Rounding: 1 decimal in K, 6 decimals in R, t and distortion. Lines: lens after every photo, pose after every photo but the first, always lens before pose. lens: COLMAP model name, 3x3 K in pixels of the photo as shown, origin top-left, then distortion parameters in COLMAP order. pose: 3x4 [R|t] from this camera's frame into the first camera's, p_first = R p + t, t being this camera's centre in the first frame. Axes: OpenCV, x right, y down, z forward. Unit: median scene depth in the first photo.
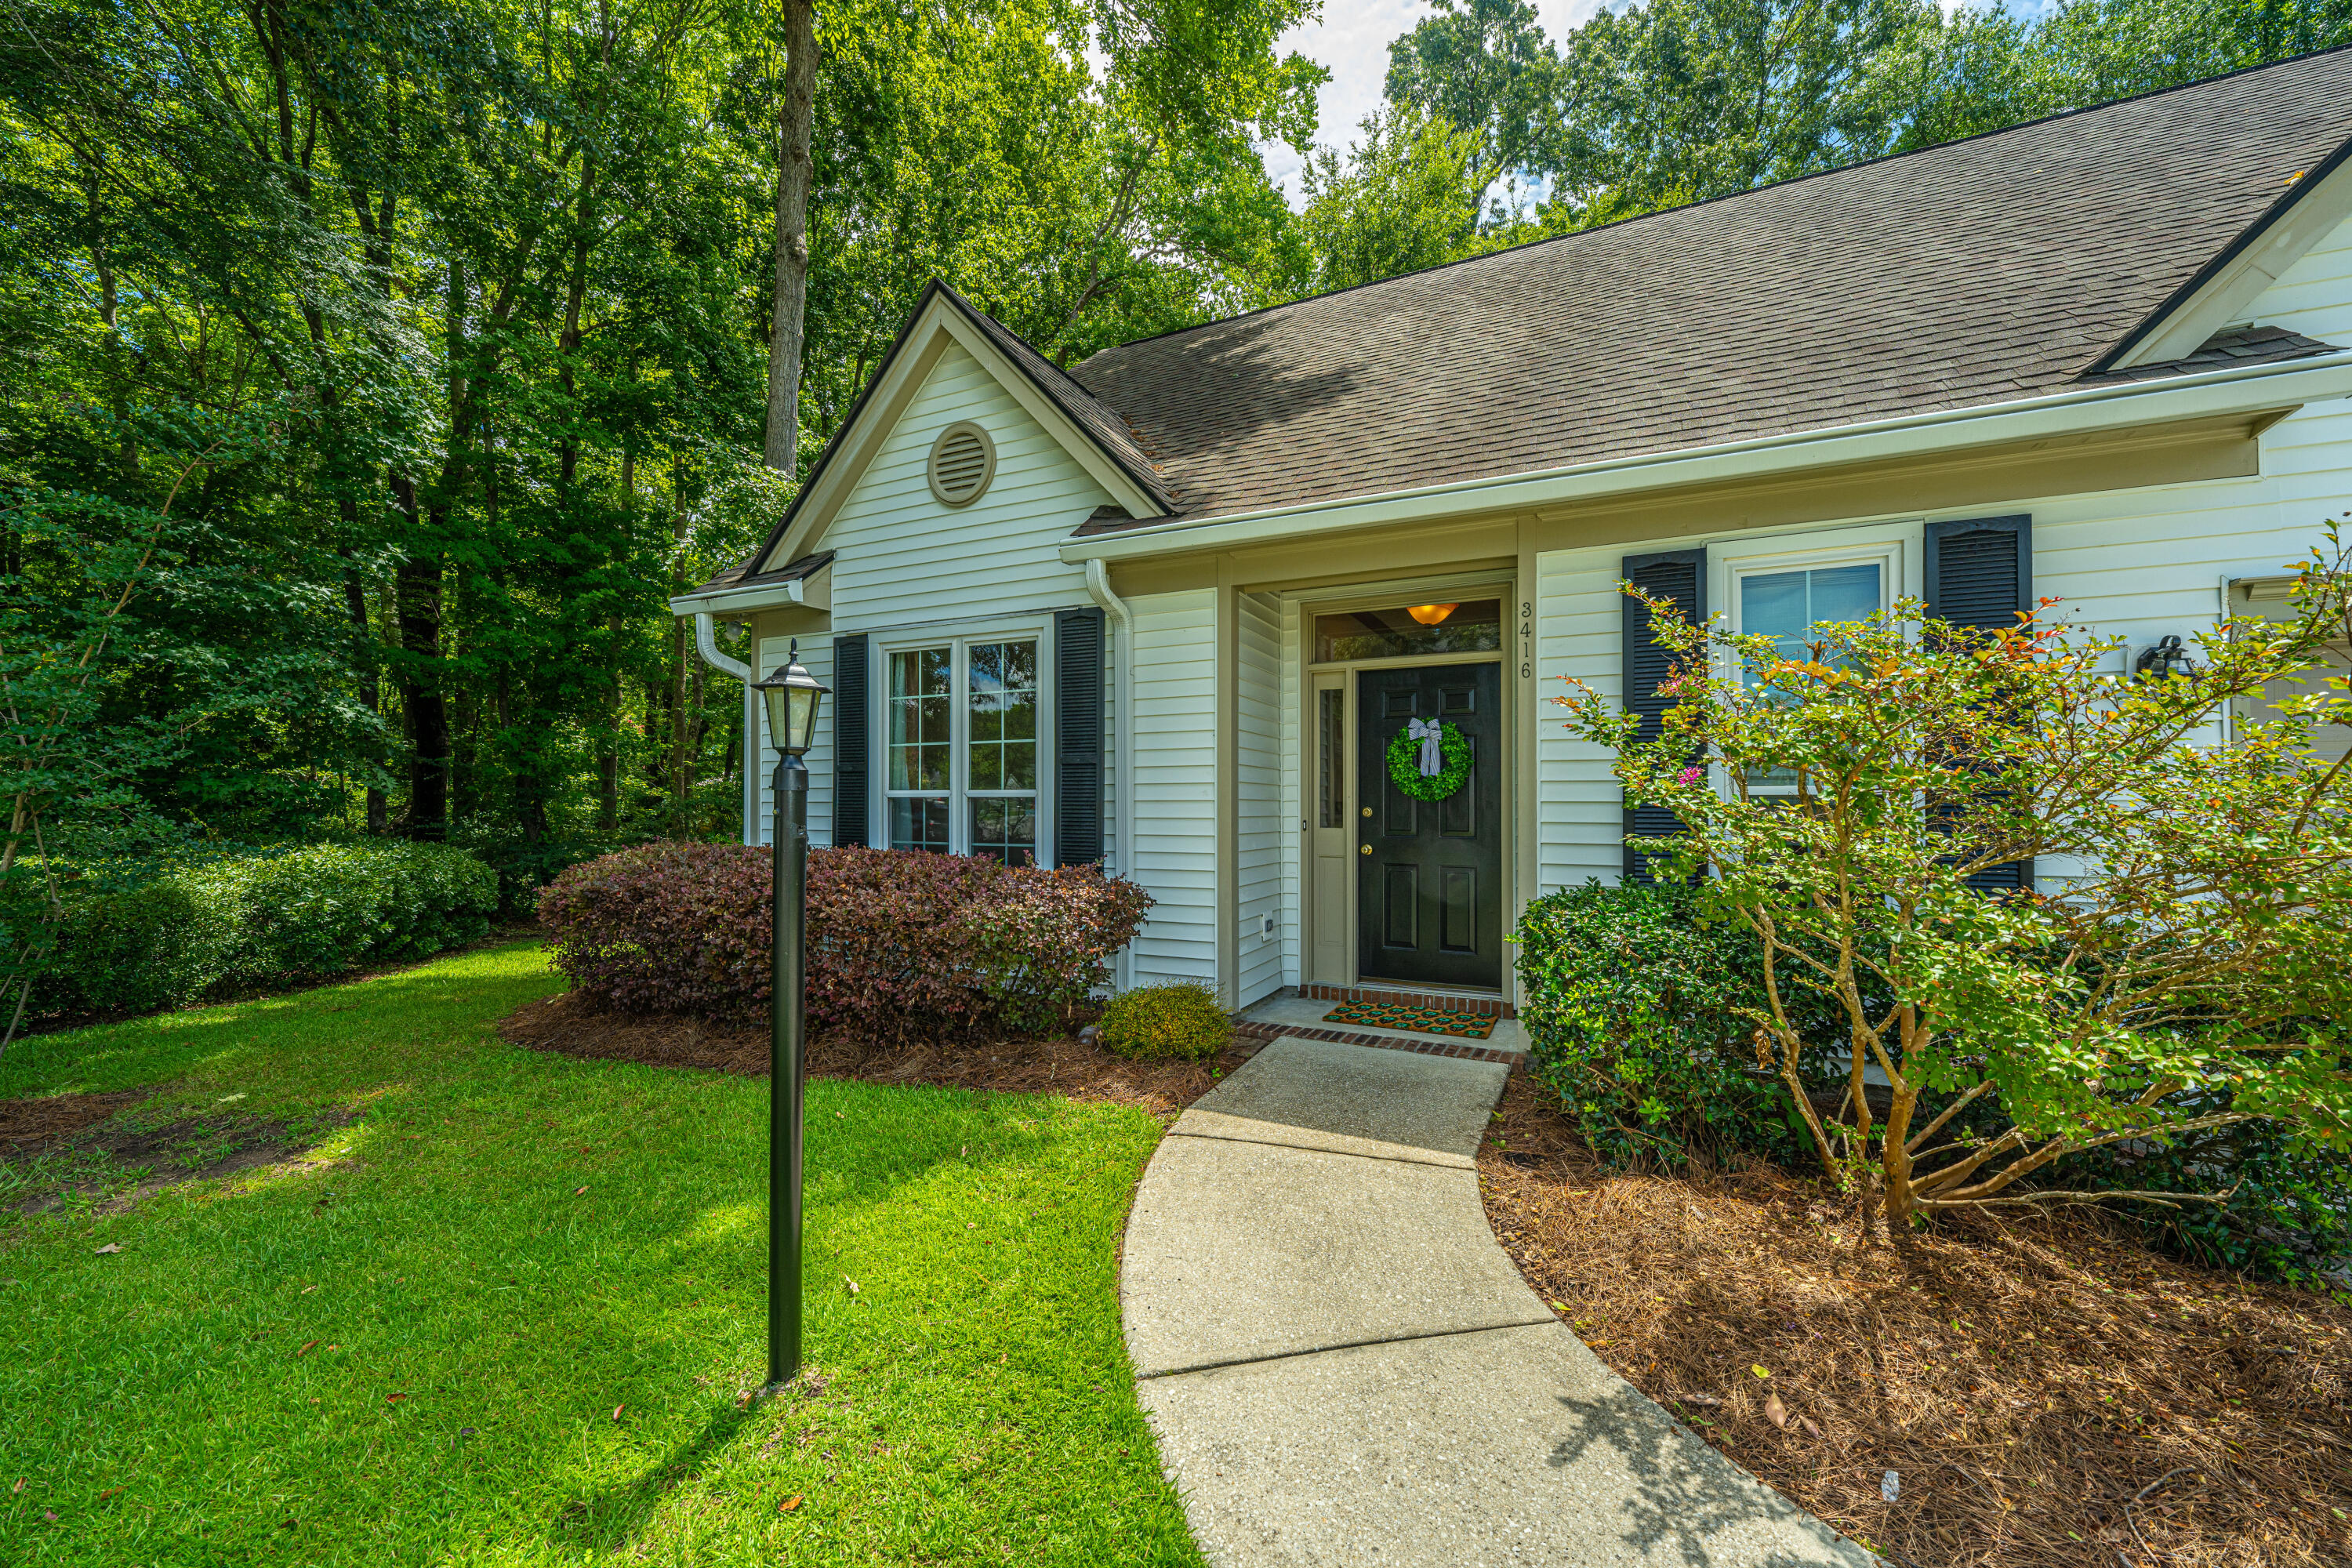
lens RADIAL K [[924.8, 0, 1184.7], [0, 924.8, 792.2], [0, 0, 1]] dist [-0.001613, 0.000040]
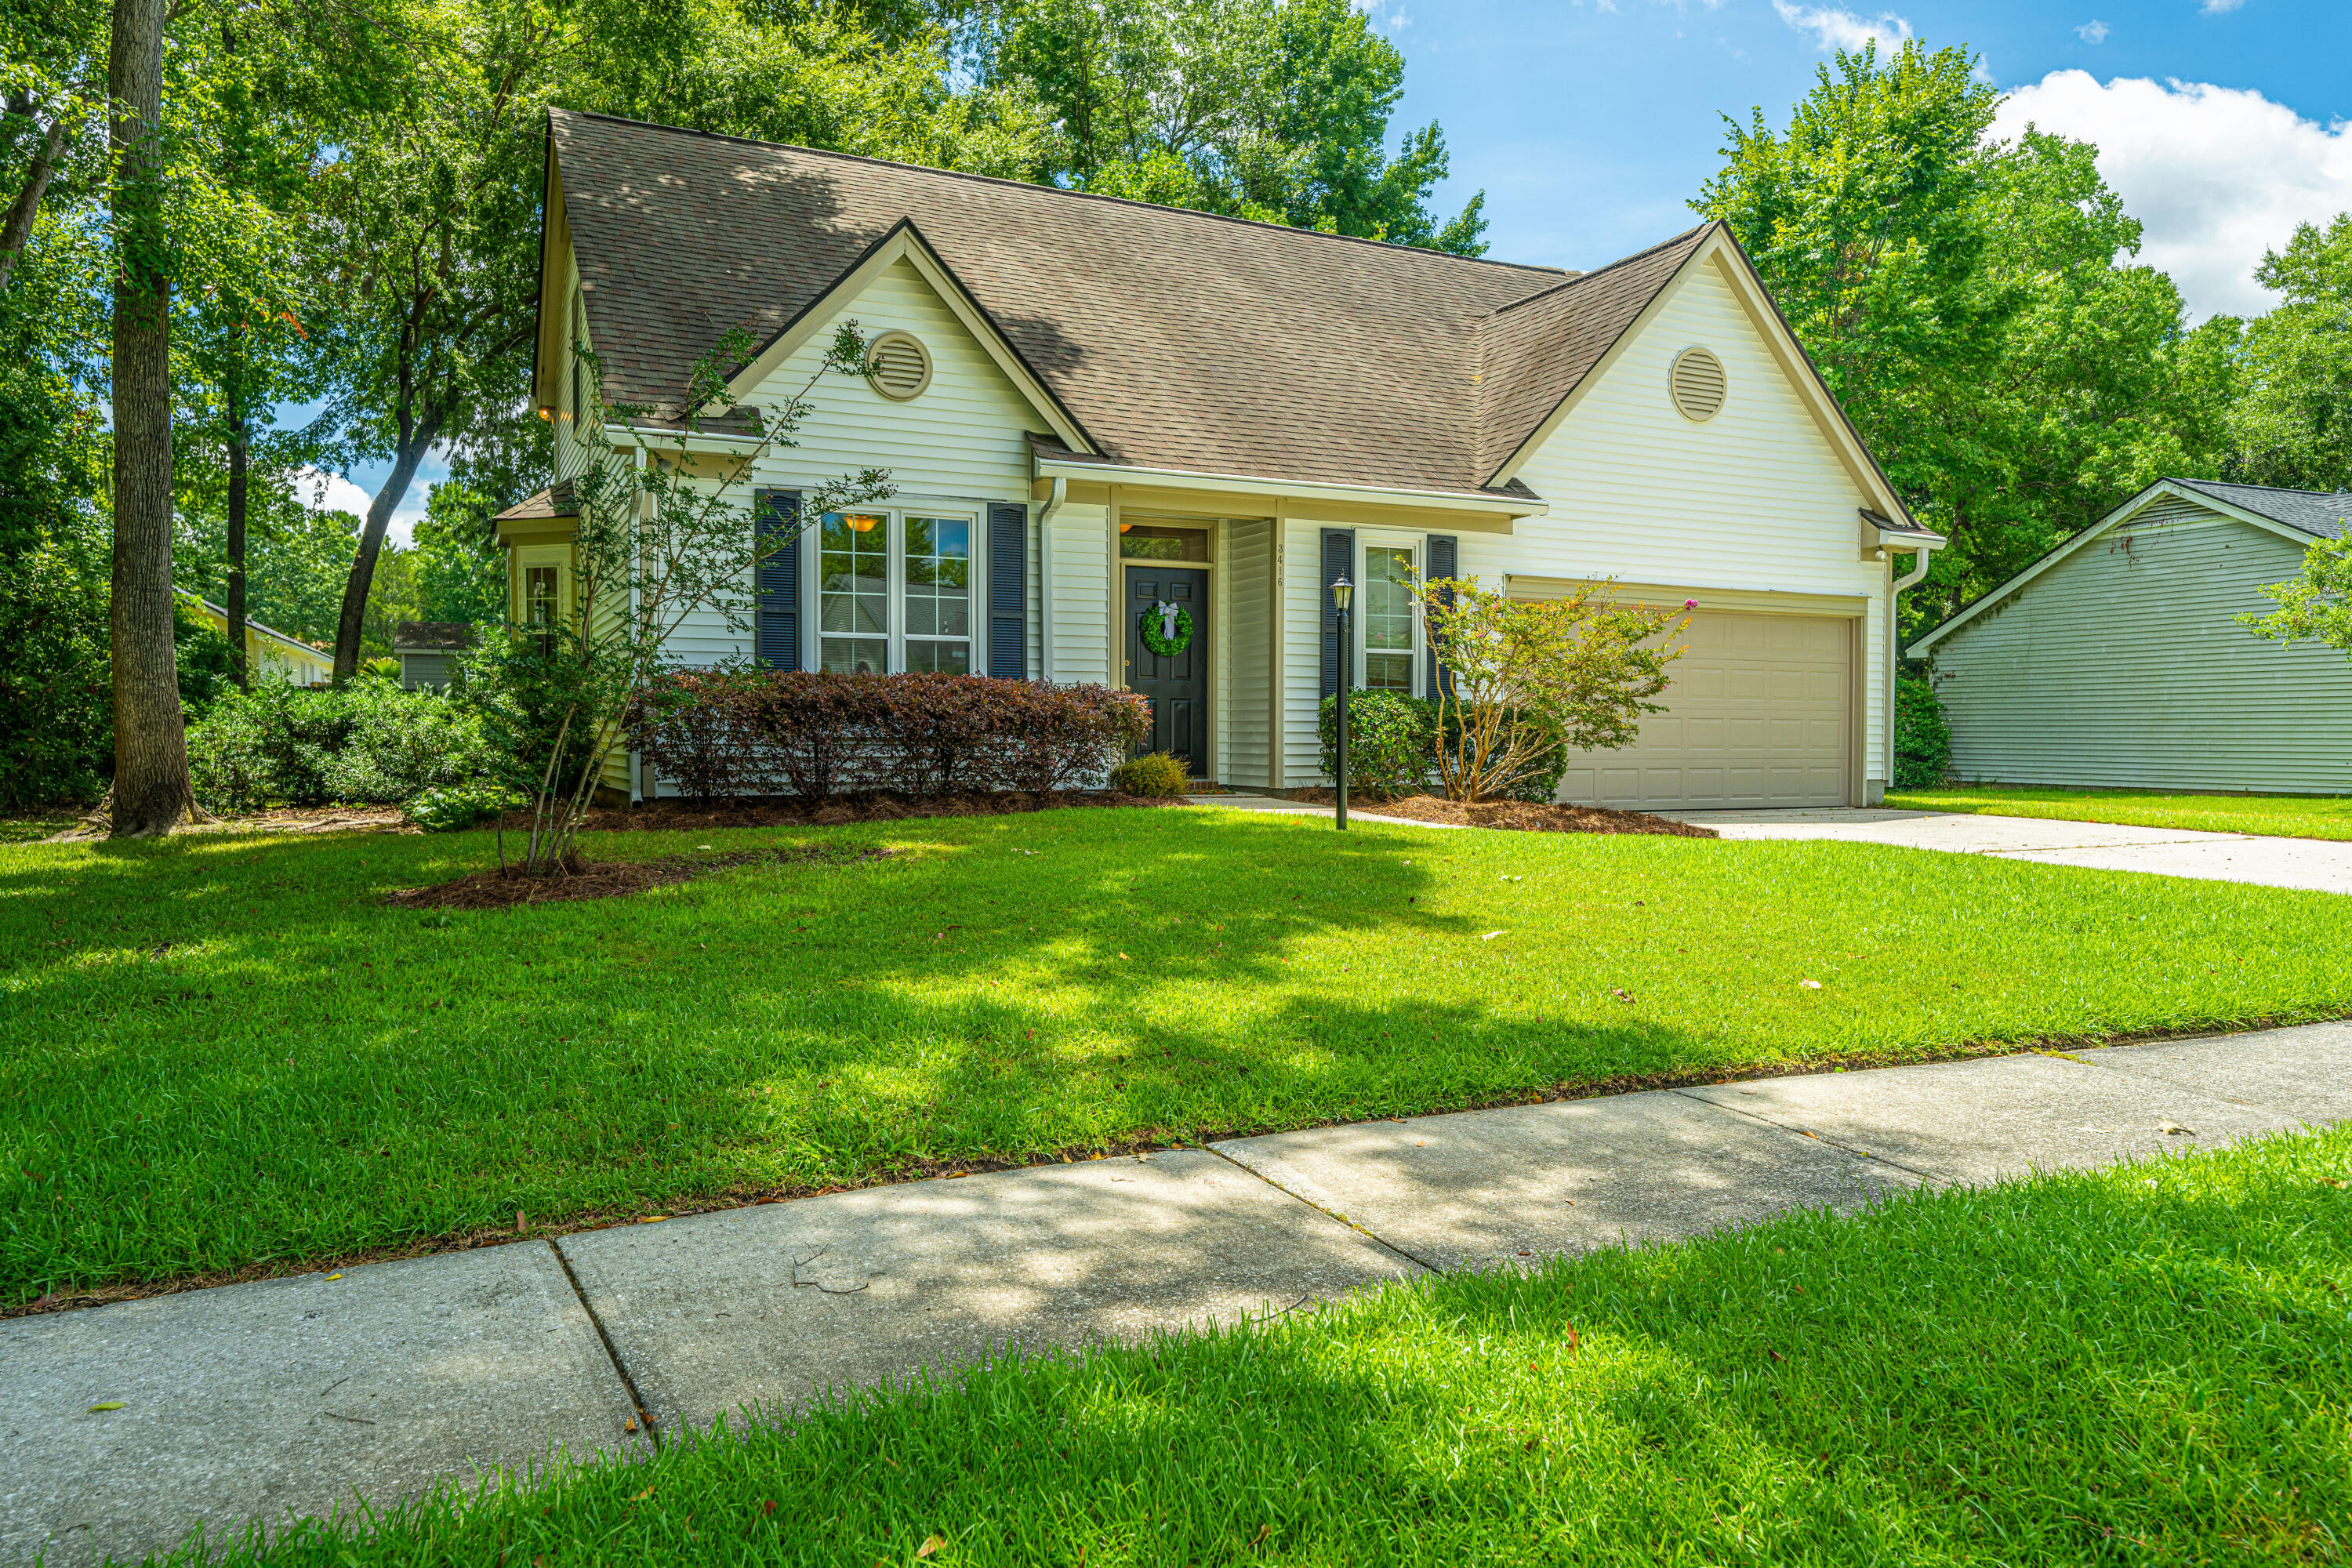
lens RADIAL K [[1470.3, 0, 1137.3], [0, 1470.3, 779.7], [0, 0, 1]] dist [0.001358, 0.000001]
pose [[0.650595, -0.024597, 0.759026, -1.567886], [-0.011757, 0.999029, 0.042451, 0.107585], [-0.759333, -0.036542, 0.649675, -0.532594]]
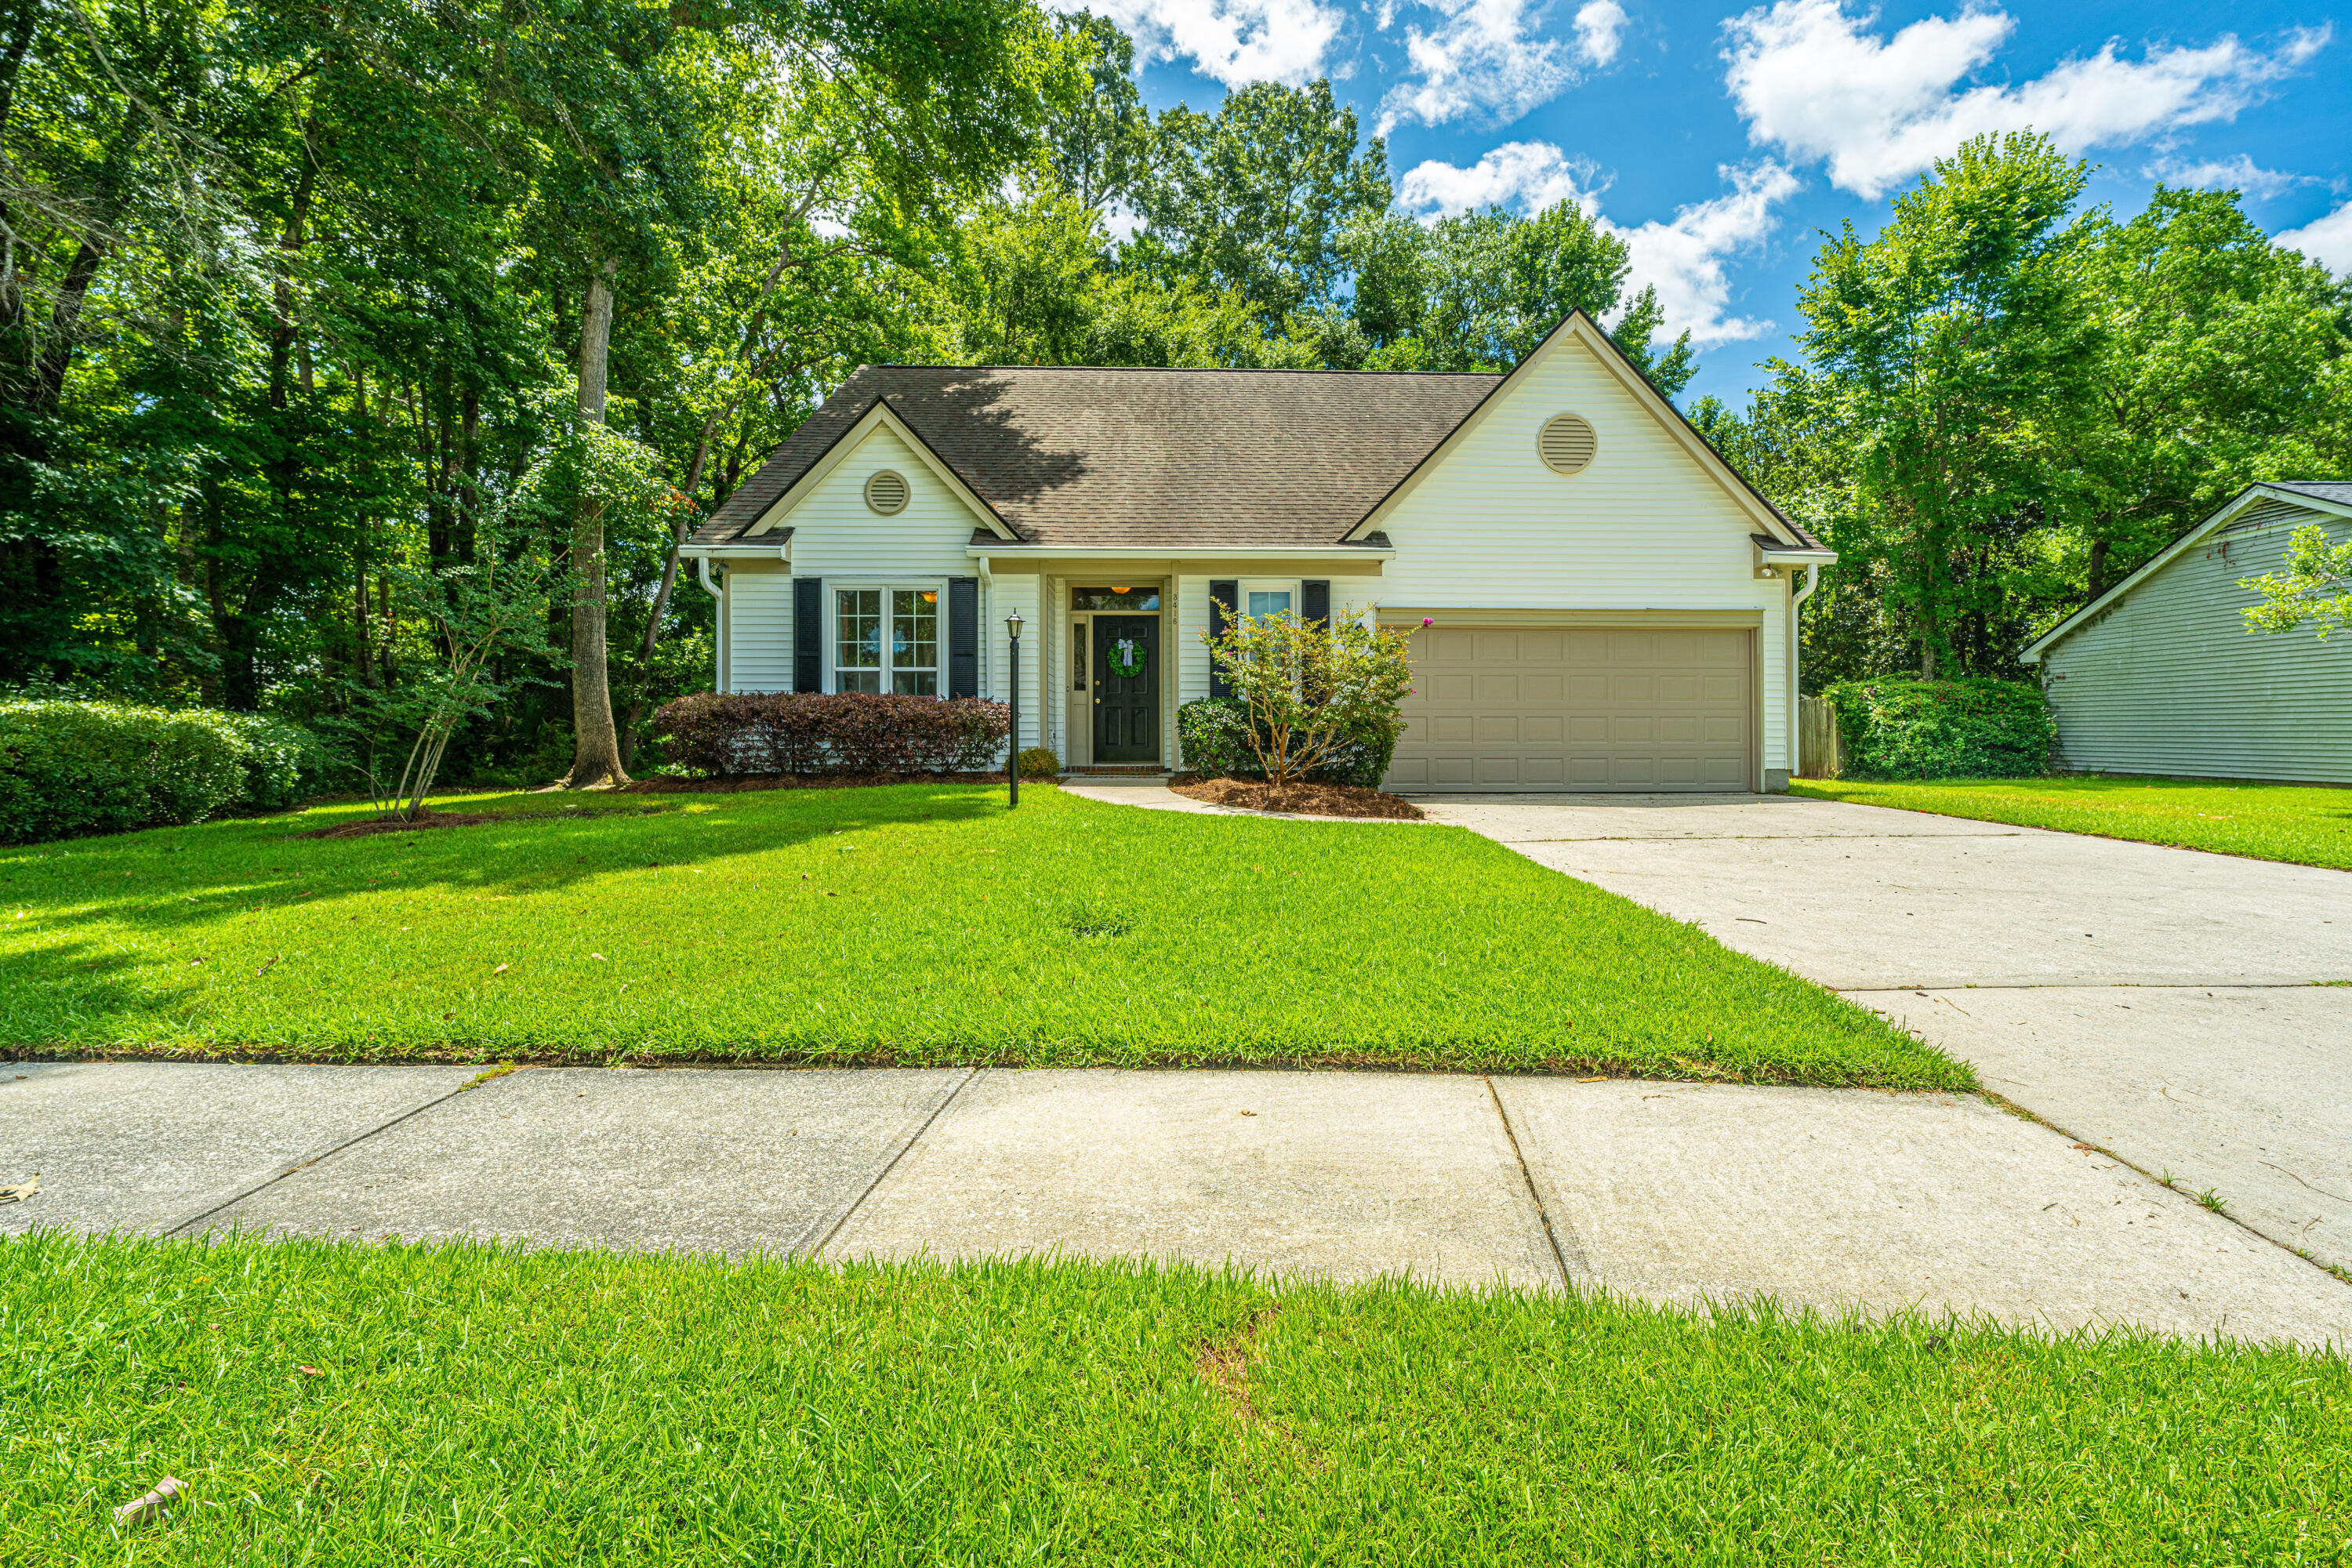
lens RADIAL K [[930.0, 0, 1231.2], [0, 930.0, 723.1], [0, 0, 1]] dist [0.002282, -0.000079]
pose [[0.884779, 0.001619, 0.466008, -0.515296], [-0.001431, 0.999999, -0.000758, 0.111423], [-0.466008, 0.000004, 0.884780, -0.999002]]
